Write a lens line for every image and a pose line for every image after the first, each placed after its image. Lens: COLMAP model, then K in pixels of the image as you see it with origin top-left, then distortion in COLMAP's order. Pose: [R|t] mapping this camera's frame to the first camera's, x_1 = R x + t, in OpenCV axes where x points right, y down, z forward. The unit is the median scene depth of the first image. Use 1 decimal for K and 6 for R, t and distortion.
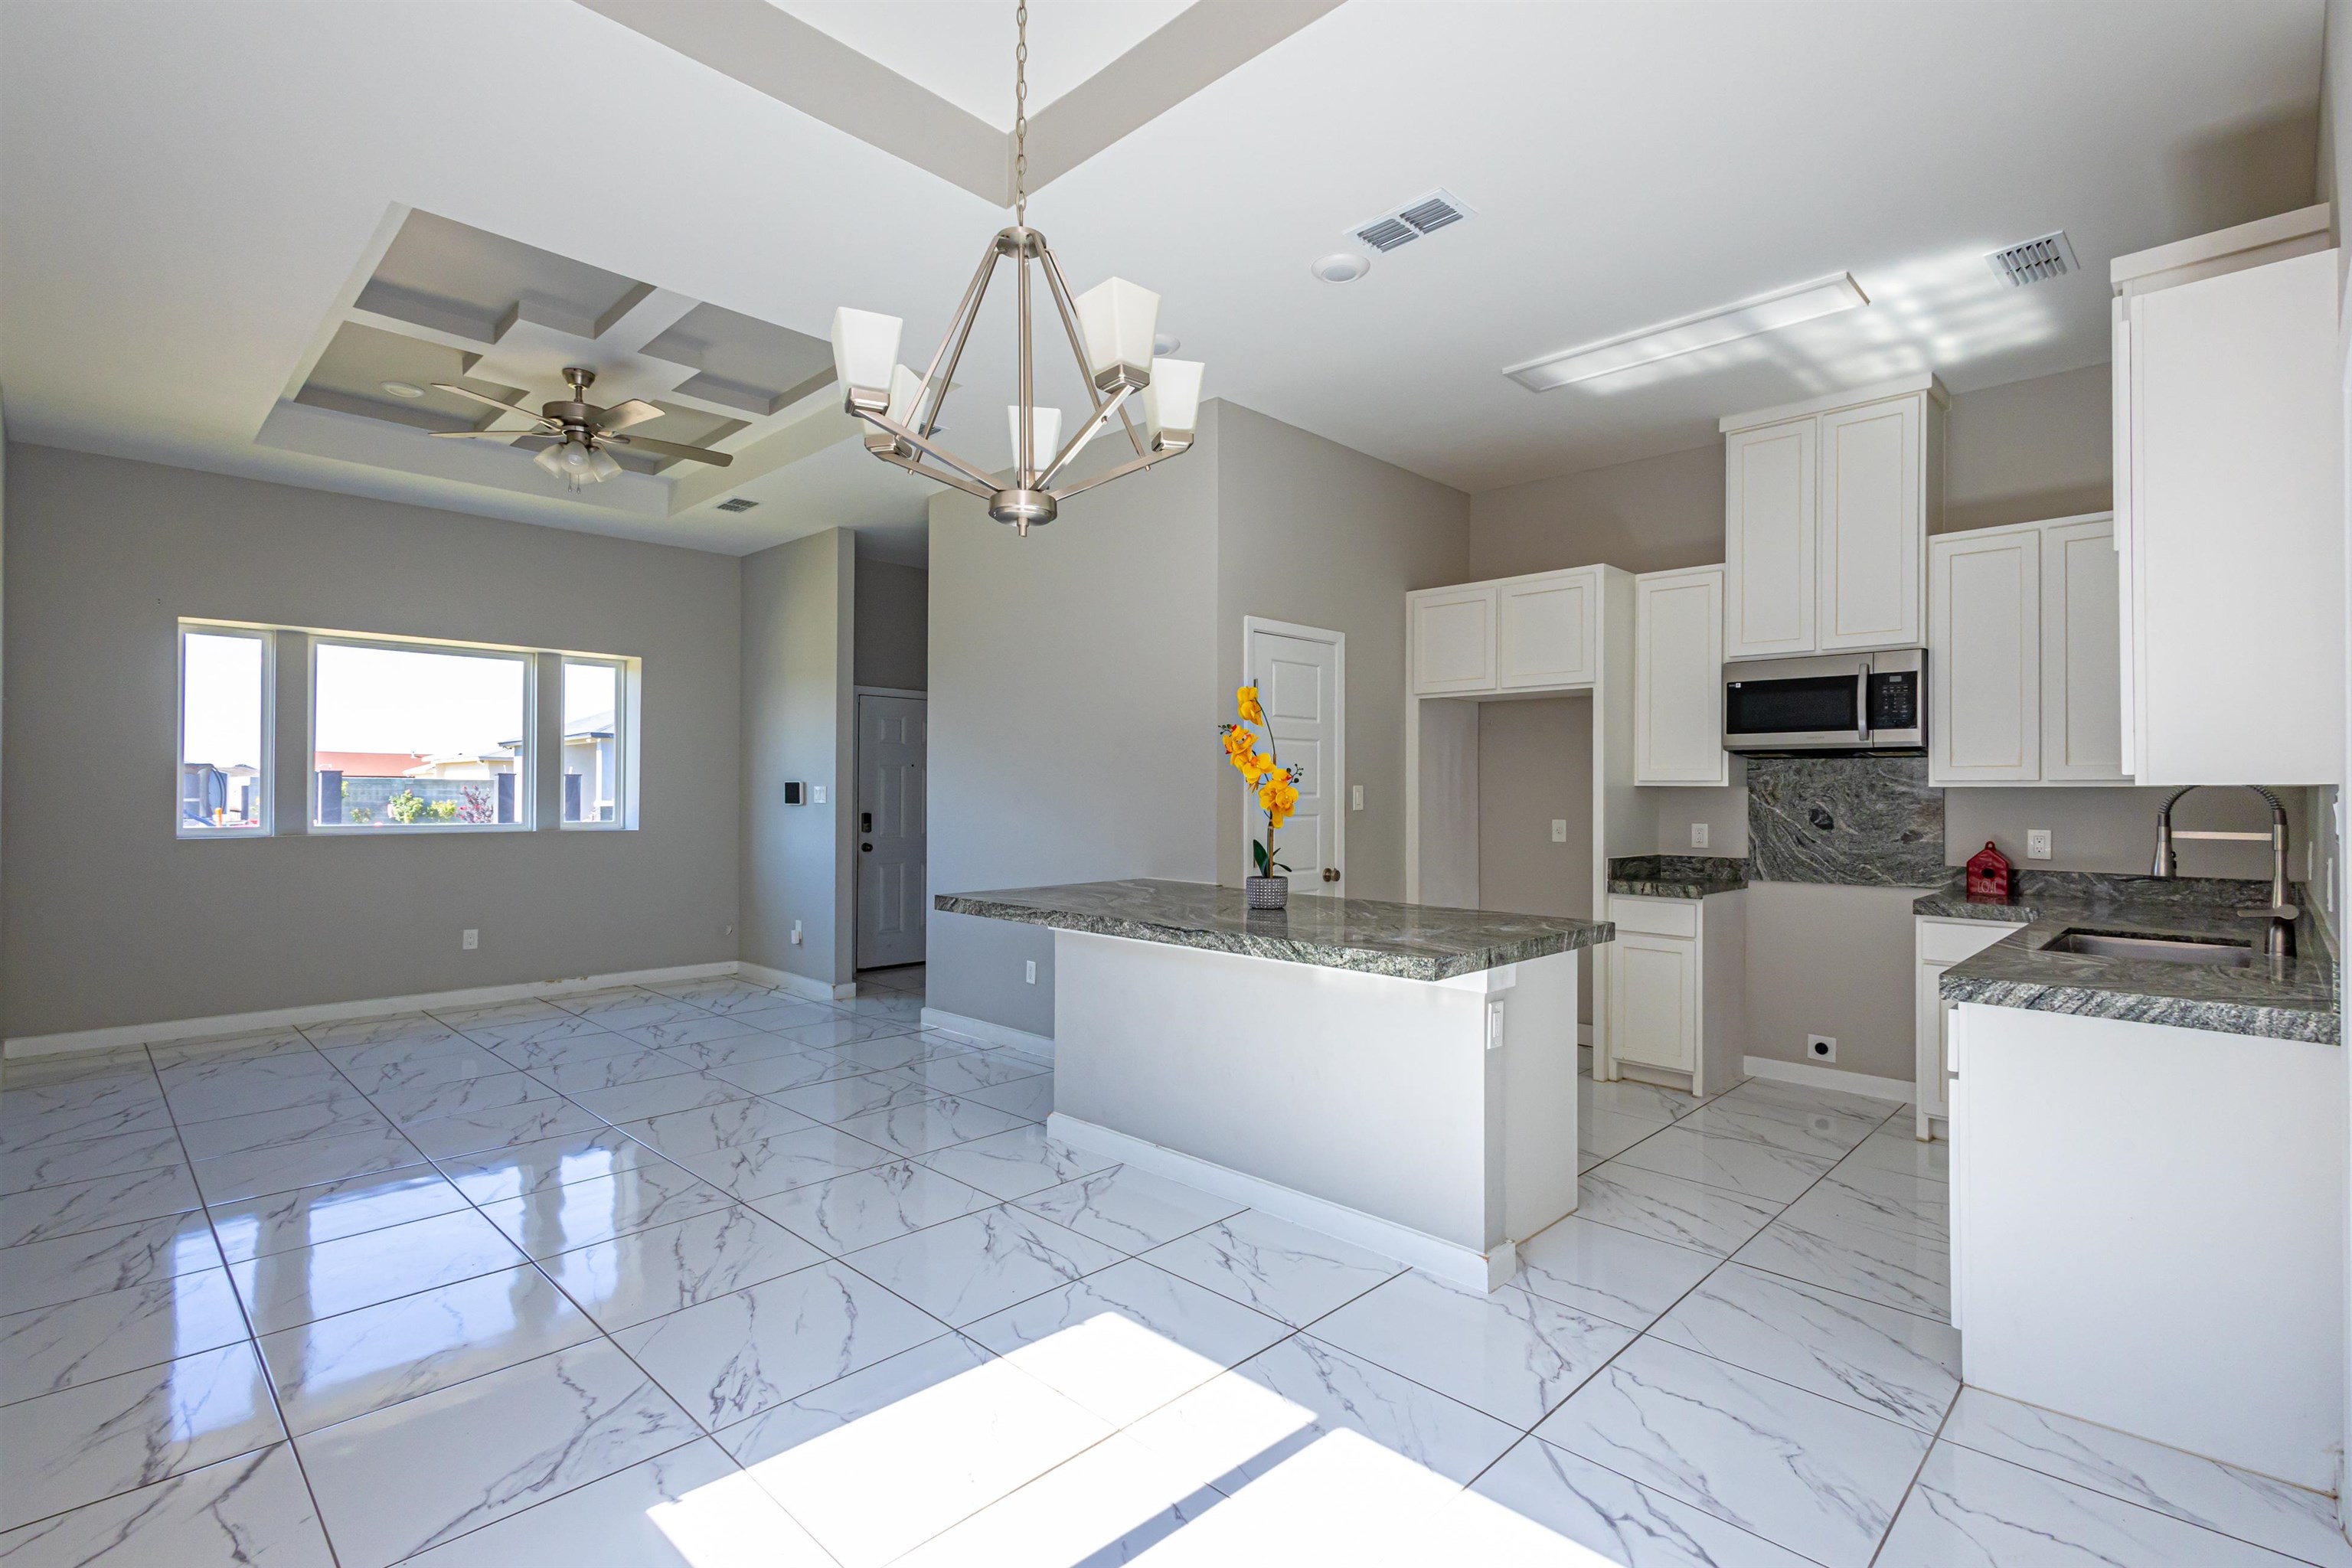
lens RADIAL K [[1094.7, 0, 1181.3], [0, 1094.7, 785.1], [0, 0, 1]] dist [0.005860, 0.000304]
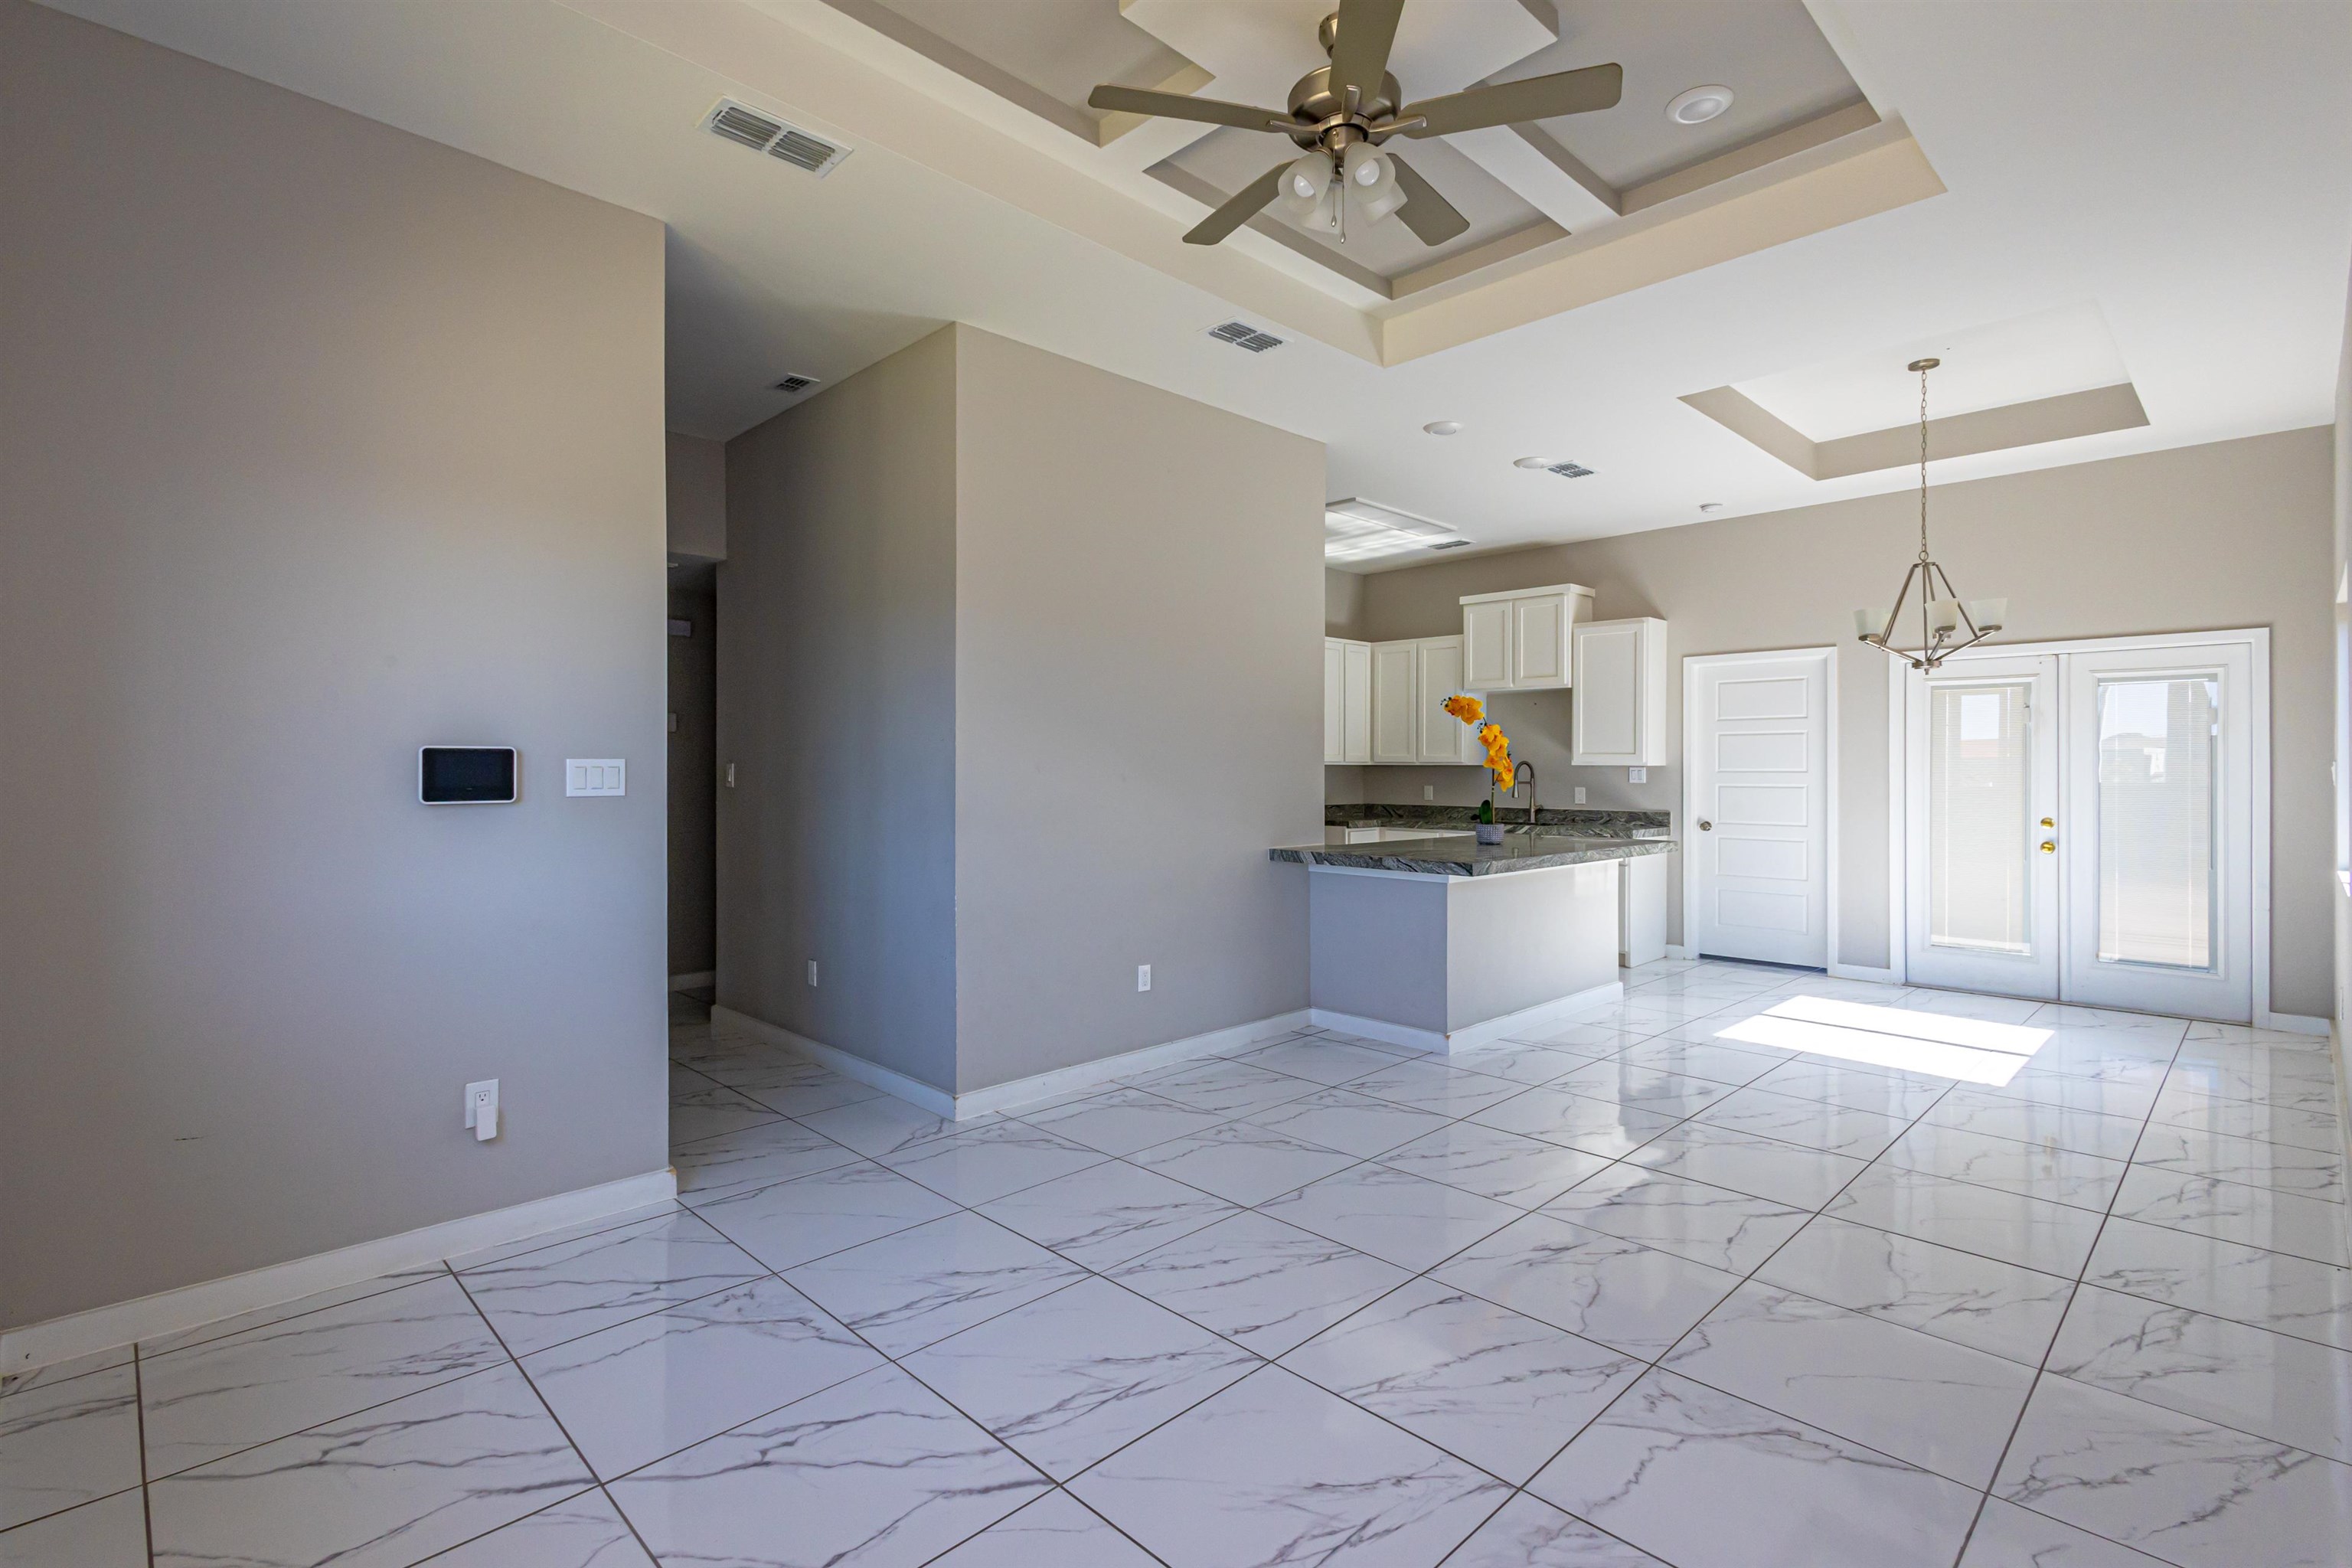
lens RADIAL K [[1097.6, 0, 1164.8], [0, 1097.6, 773.1], [0, 0, 1]] dist [0.008824, -0.000462]
pose [[0.022786, -0.006597, 0.999719, -1.119250], [-0.005173, 0.999964, 0.006717, 0.003924], [-0.999727, -0.005325, 0.022751, 1.079178]]
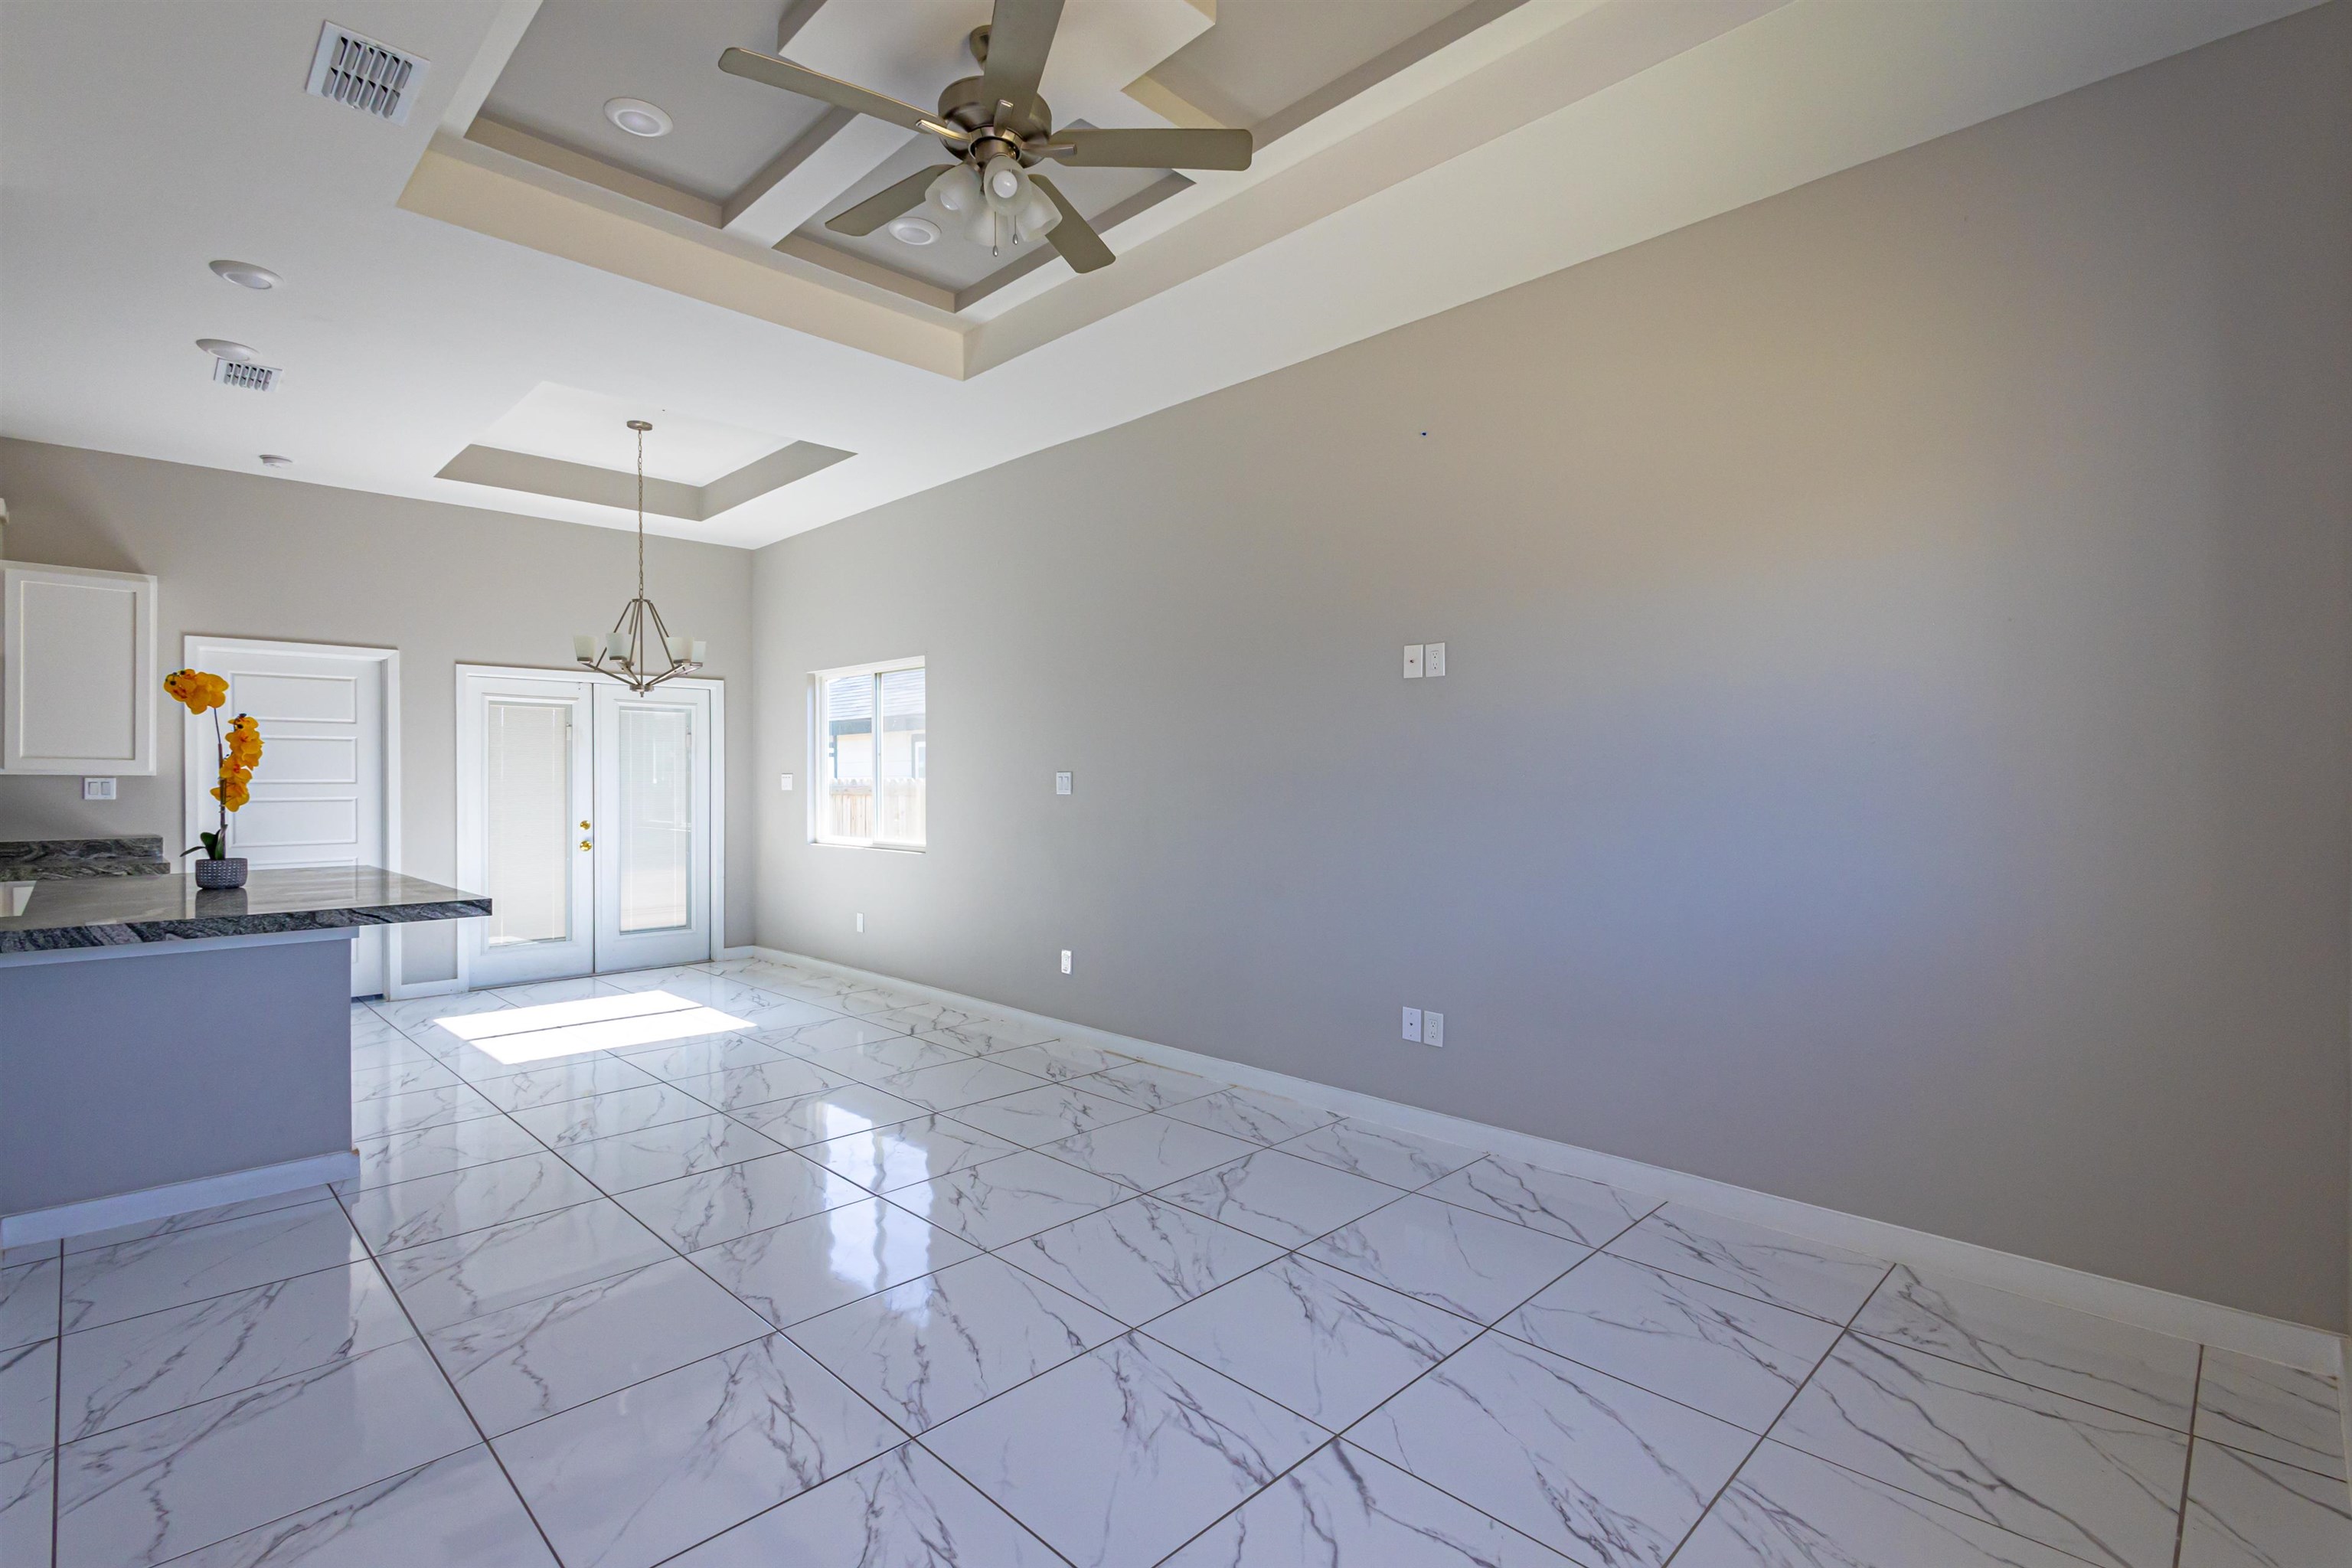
lens RADIAL K [[1080.2, 0, 1185.1], [0, 1080.2, 785.2], [0, 0, 1]] dist [0.018661, -0.000224]
pose [[-0.999989, 0.000405, 0.004714, -0.652963], [0.000401, 0.999999, -0.000937, 0.011617], [-0.004715, -0.000935, -0.999988, 1.561572]]
